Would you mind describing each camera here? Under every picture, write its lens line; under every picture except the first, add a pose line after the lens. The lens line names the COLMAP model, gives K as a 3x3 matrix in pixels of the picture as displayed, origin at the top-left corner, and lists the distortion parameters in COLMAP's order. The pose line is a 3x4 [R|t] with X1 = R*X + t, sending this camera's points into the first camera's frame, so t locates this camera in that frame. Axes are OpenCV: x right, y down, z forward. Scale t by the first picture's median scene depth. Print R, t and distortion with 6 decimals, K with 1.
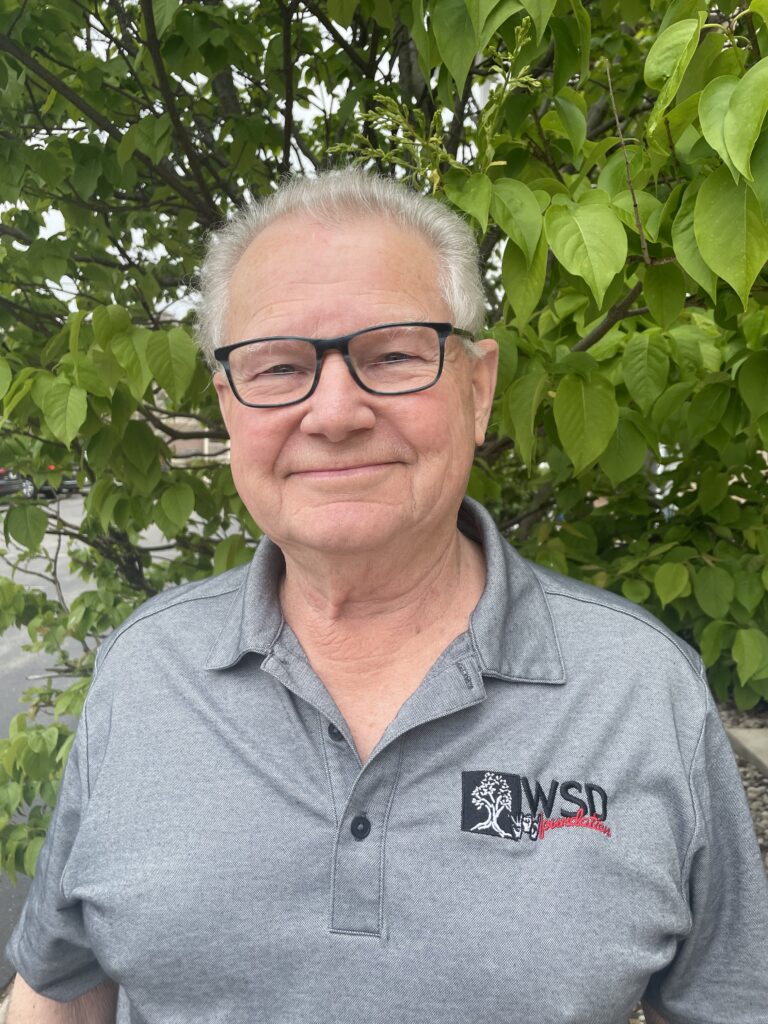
lens RADIAL K [[758.3, 0, 375.8], [0, 758.3, 519.0], [0, 0, 1]] dist [0.015821, -0.029763]
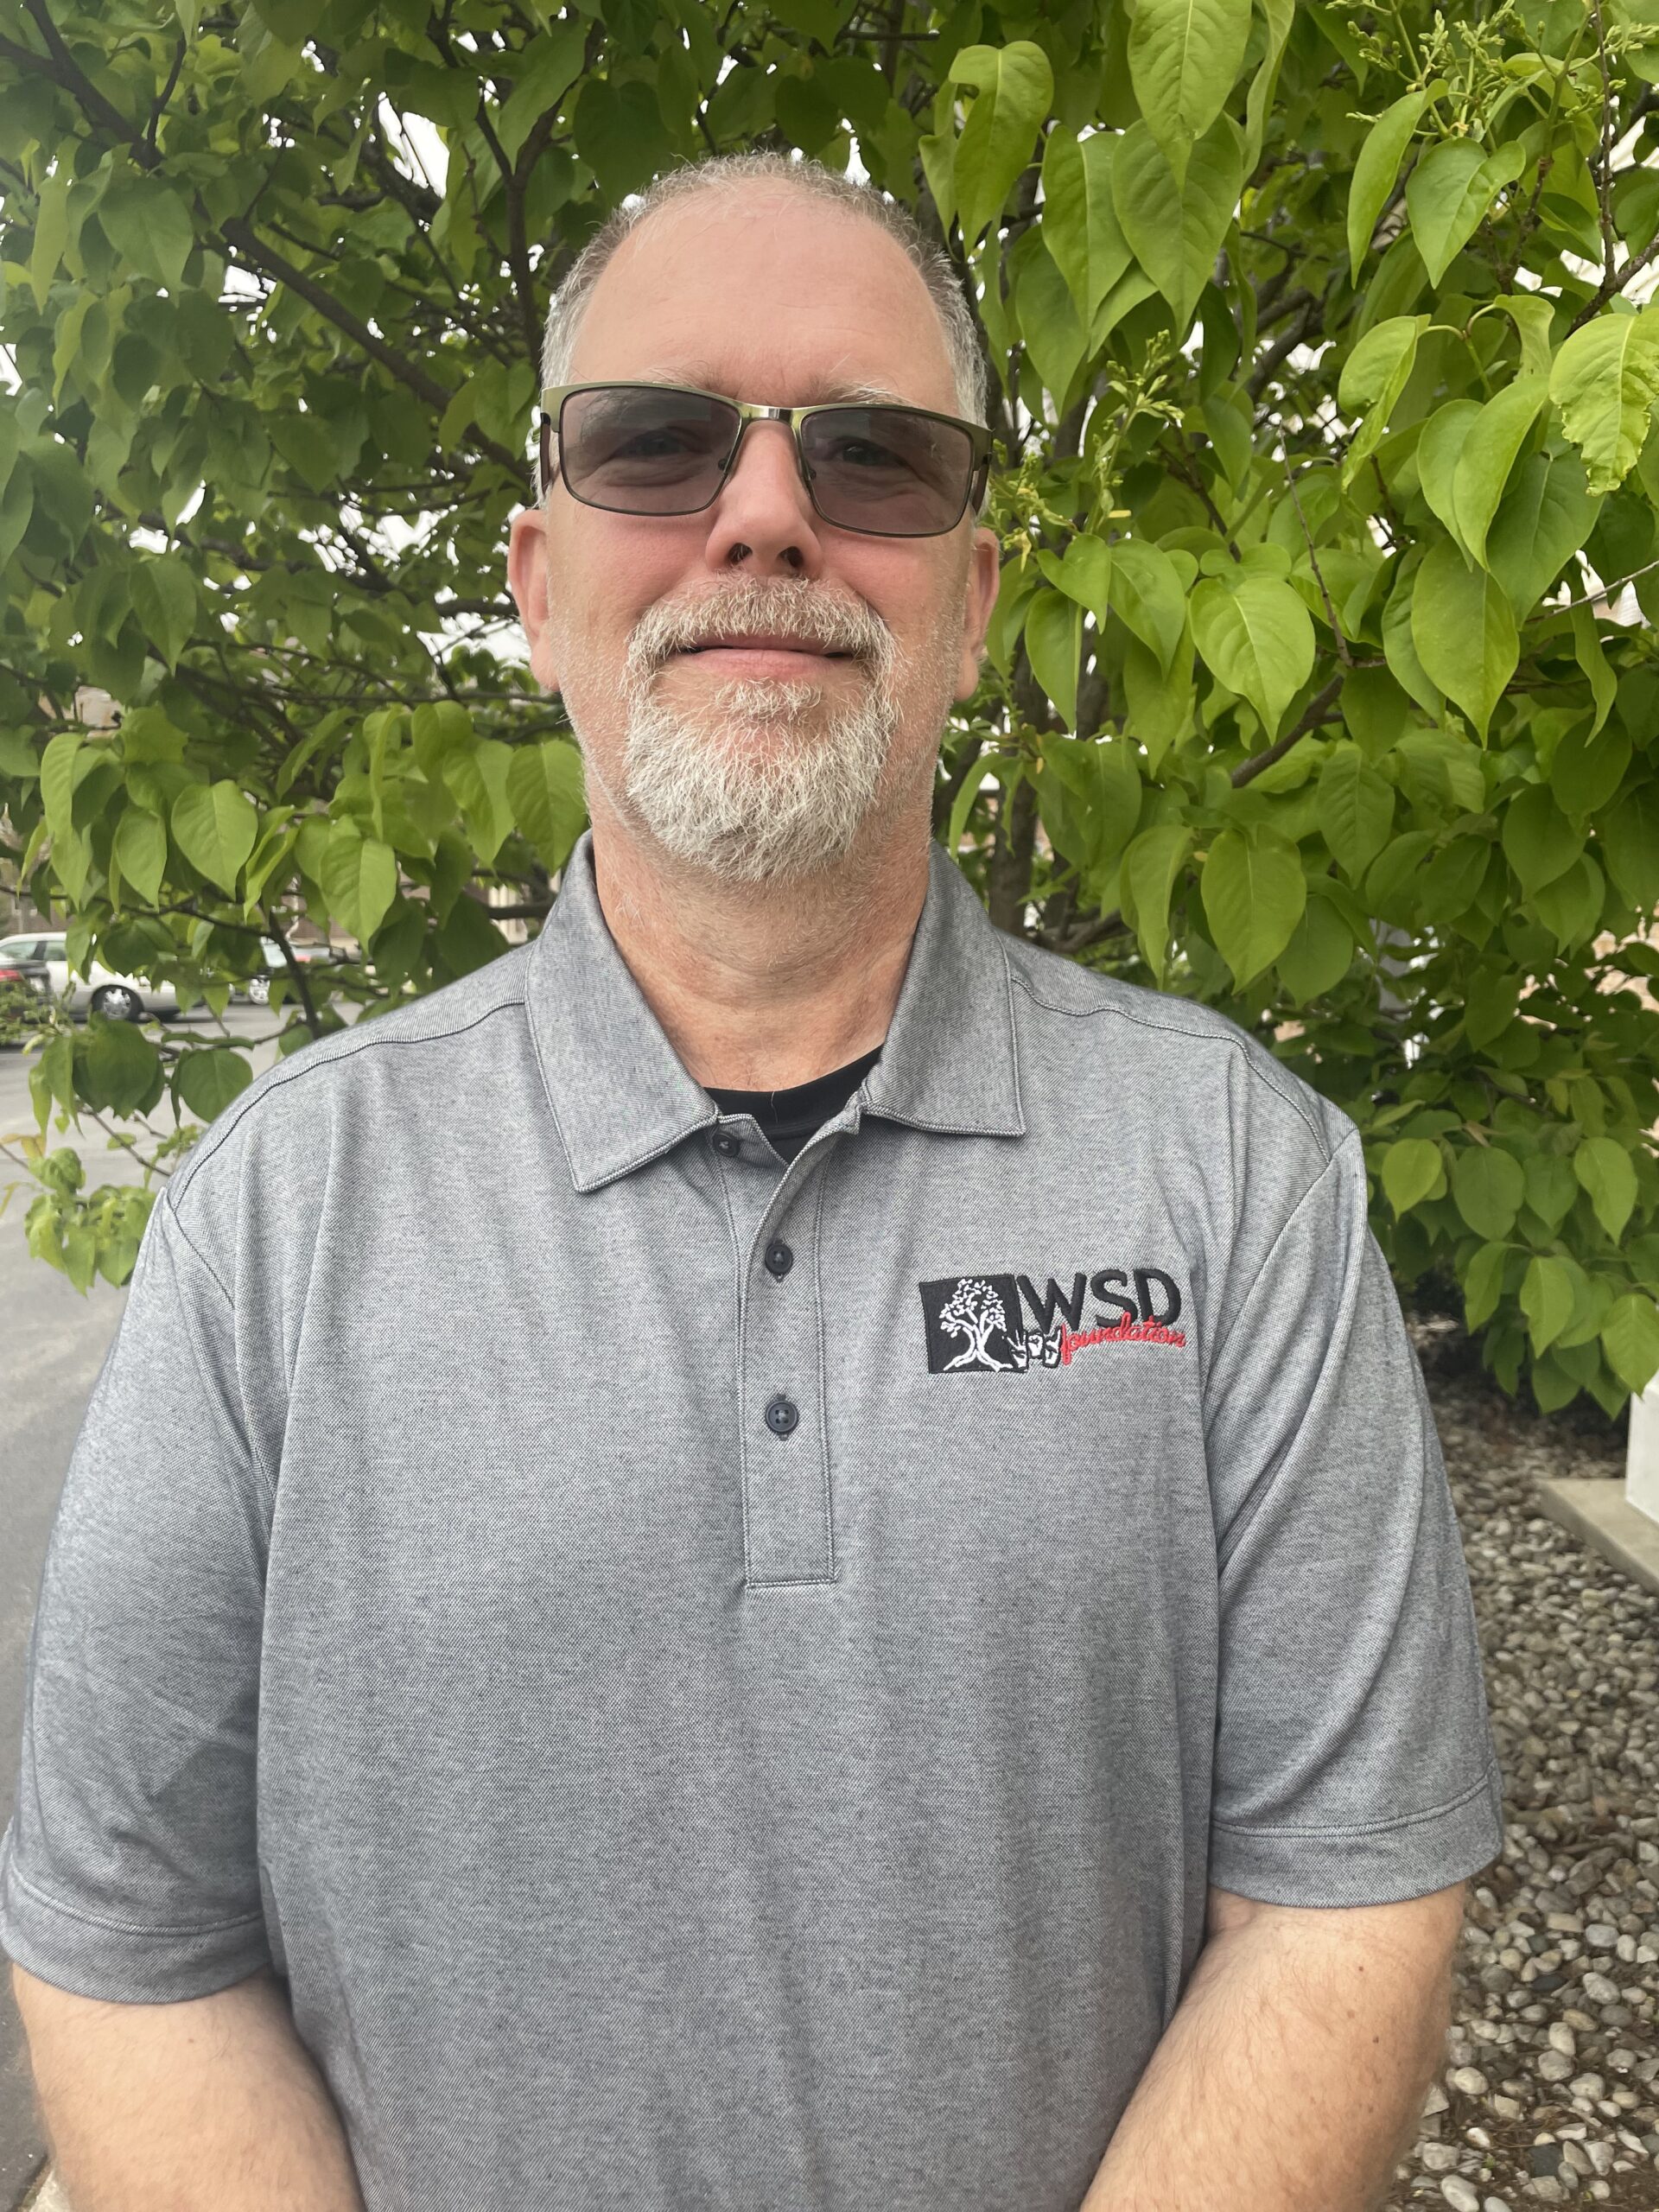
lens RADIAL K [[1633.2, 0, 829.5], [0, 1633.2, 1106.0], [0, 0, 1]] dist [0.018088, -0.032865]
pose [[0.999890, -0.010292, 0.010668, -0.036678], [0.010047, 0.999691, 0.022729, 0.001340], [-0.010898, -0.022619, 0.999685, -0.142552]]
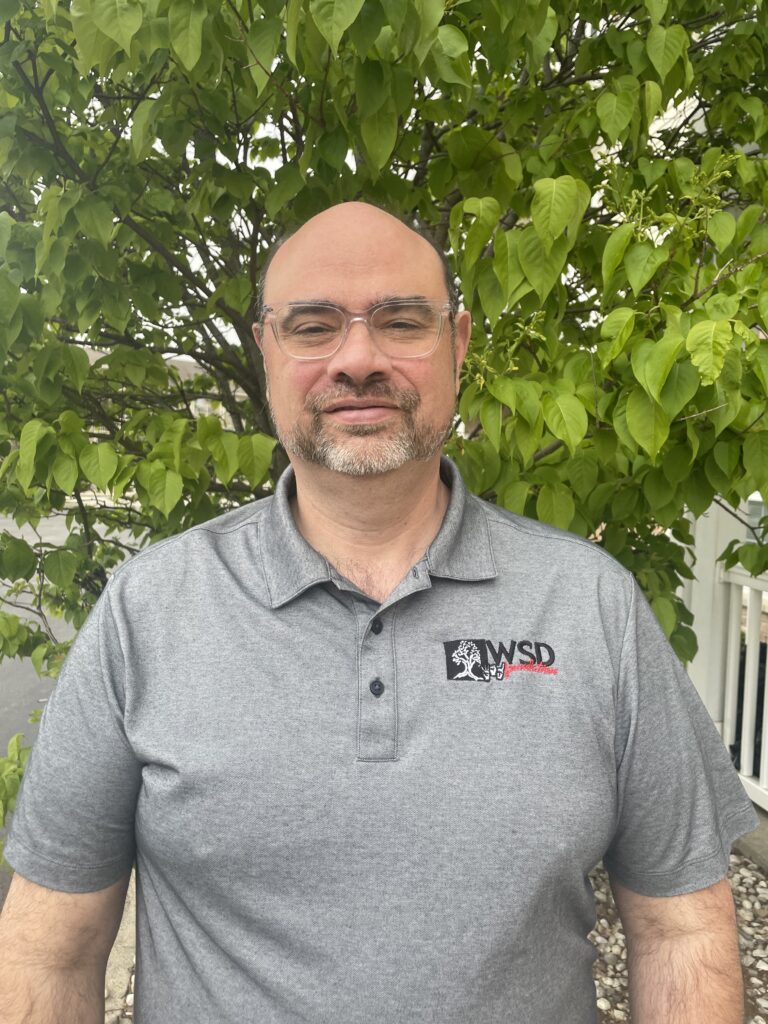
lens RADIAL K [[759.2, 0, 377.0], [0, 759.2, 508.8], [0, 0, 1]] dist [0.000762, -0.025920]
pose [[0.989931, 0.009900, 0.141204, -0.129316], [-0.003331, 0.998904, -0.046683, -0.027191], [-0.141511, 0.045742, 0.988879, -0.209978]]
